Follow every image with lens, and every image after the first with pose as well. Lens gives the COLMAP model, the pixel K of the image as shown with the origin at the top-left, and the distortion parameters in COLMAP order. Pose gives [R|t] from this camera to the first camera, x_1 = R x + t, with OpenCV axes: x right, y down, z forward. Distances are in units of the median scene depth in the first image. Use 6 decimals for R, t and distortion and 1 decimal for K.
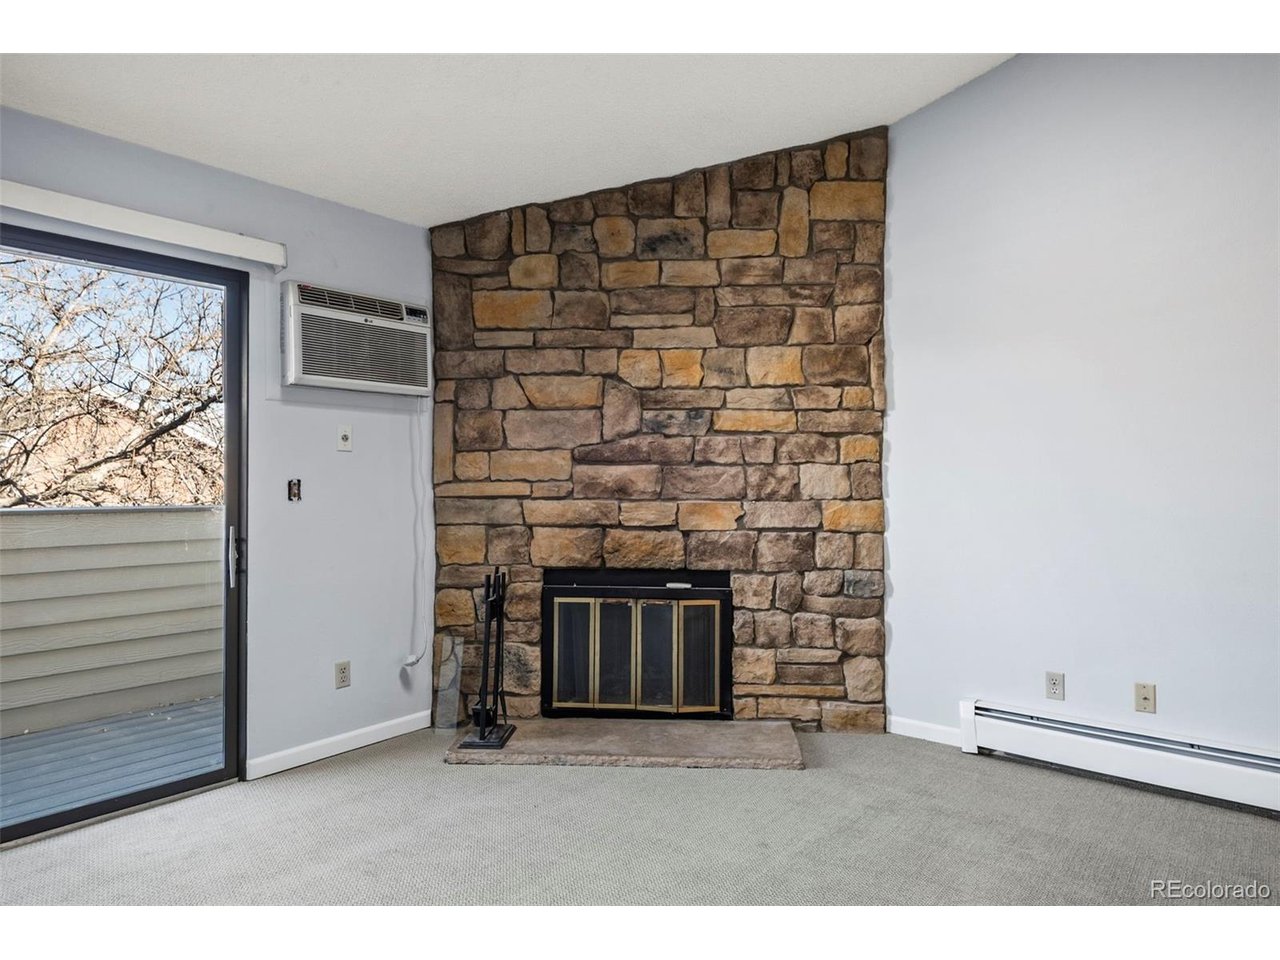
lens RADIAL K [[778.6, 0, 640.0], [0, 778.6, 480.0], [0, 0, 1]] dist [0.025161, -0.000825]
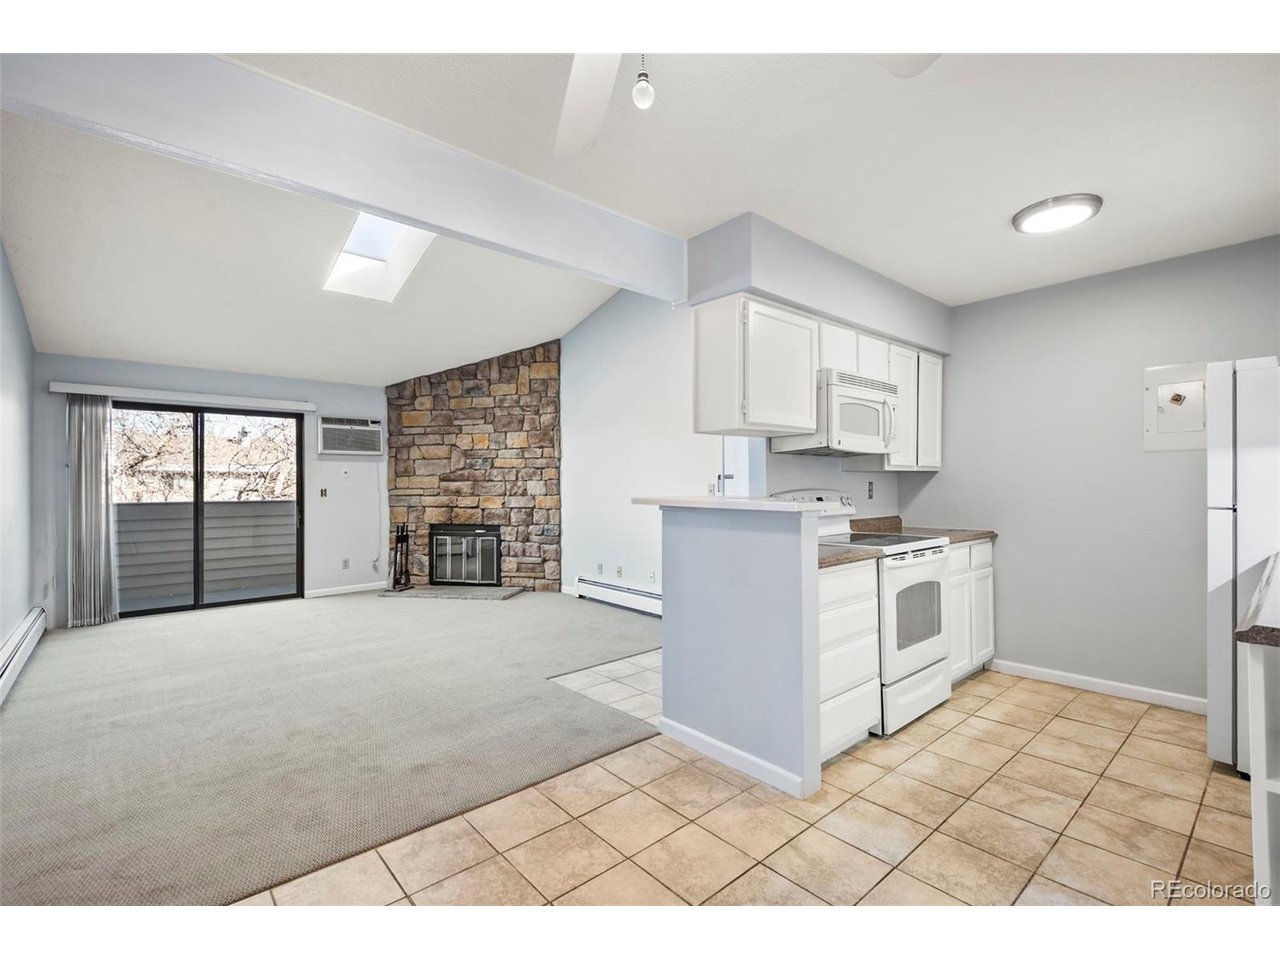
lens RADIAL K [[574.7, 0, 641.9], [0, 574.7, 484.0], [0, 0, 1]] dist [0.054276, -0.031728]
pose [[0.986438, -0.008297, -0.163923, 0.845323], [0.008554, 0.999963, 0.000866, -0.008783], [0.163910, -0.002257, 0.986473, -0.692903]]
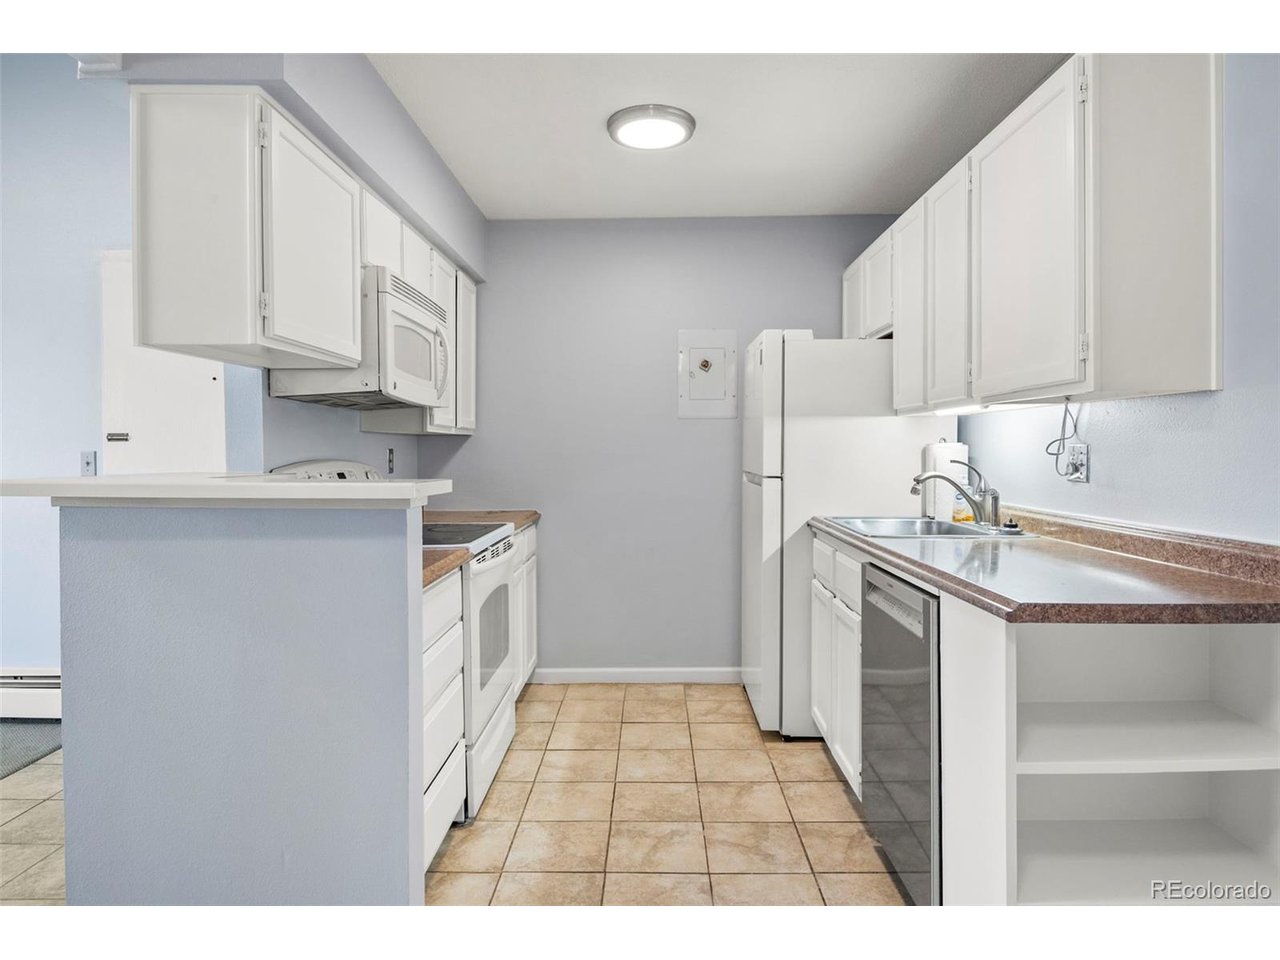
lens RADIAL K [[763.9, 0, 637.9], [0, 763.9, 464.0], [0, 0, 1]] dist [0.007787, -0.000338]
pose [[0.785528, -0.014350, 0.618660, 0.745862], [0.001598, 0.999775, 0.021161, -0.008275], [-0.618824, -0.015634, 0.785374, -0.536057]]
